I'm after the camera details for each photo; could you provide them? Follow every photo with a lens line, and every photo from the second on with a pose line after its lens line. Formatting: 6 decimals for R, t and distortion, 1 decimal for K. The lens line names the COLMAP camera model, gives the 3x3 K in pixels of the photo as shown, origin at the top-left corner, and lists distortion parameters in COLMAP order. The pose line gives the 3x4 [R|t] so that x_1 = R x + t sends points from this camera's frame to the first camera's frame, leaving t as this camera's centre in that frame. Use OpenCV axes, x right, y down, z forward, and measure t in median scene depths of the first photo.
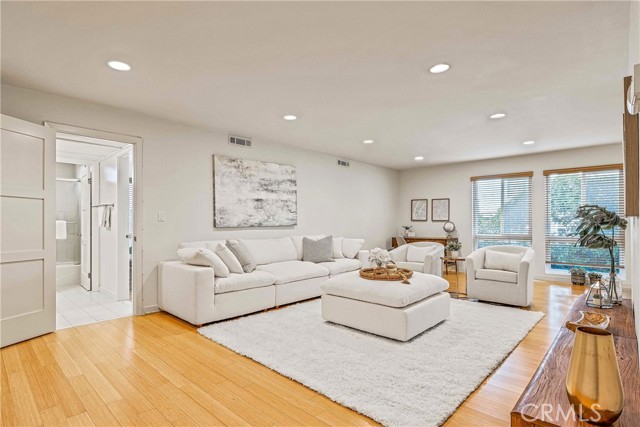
lens RADIAL K [[318.1, 0, 323.1], [0, 318.1, 218.9], [0, 0, 1]] dist [-0.000940, -0.000241]
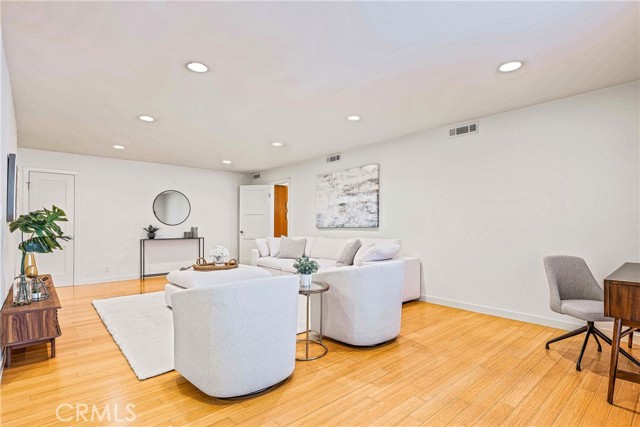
lens RADIAL K [[318.1, 0, 323.1], [0, 318.1, 218.9], [0, 0, 1]] dist [-0.000940, -0.000241]
pose [[-0.084619, -0.014365, -0.996310, 0.924551], [0.013323, 0.999790, -0.015547, 0.009739], [0.996324, -0.014589, -0.084410, 1.004818]]
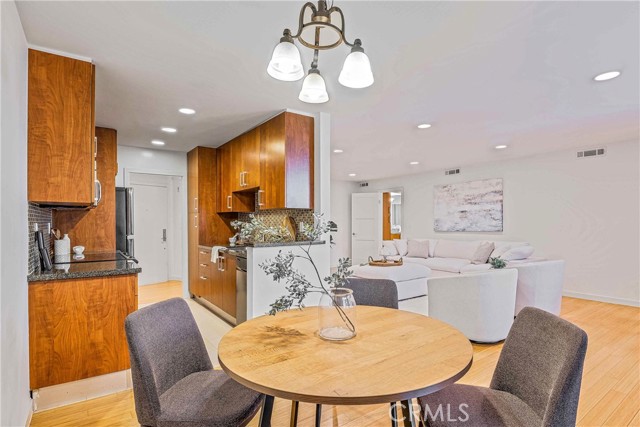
lens RADIAL K [[331.2, 0, 323.3], [0, 331.2, 223.0], [0, 0, 1]] dist [-0.002877, -0.000729]
pose [[-0.184127, 0.006291, -0.982882, 1.256687], [0.017034, 0.999850, 0.003208, -0.025009], [0.982755, -0.016152, -0.184207, 0.659921]]
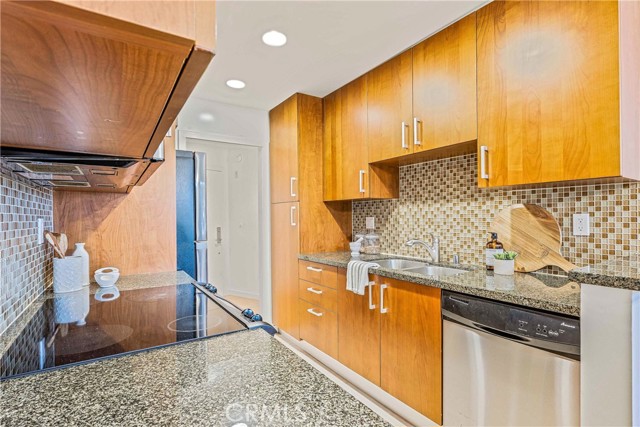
lens RADIAL K [[318.1, 0, 323.1], [0, 318.1, 218.9], [0, 0, 1]] dist [-0.000940, -0.000241]
pose [[-0.225452, 0.006175, -0.974235, 0.913906], [0.023275, 0.999729, 0.000950, -0.026879], [0.973976, -0.022461, -0.225535, 0.292160]]
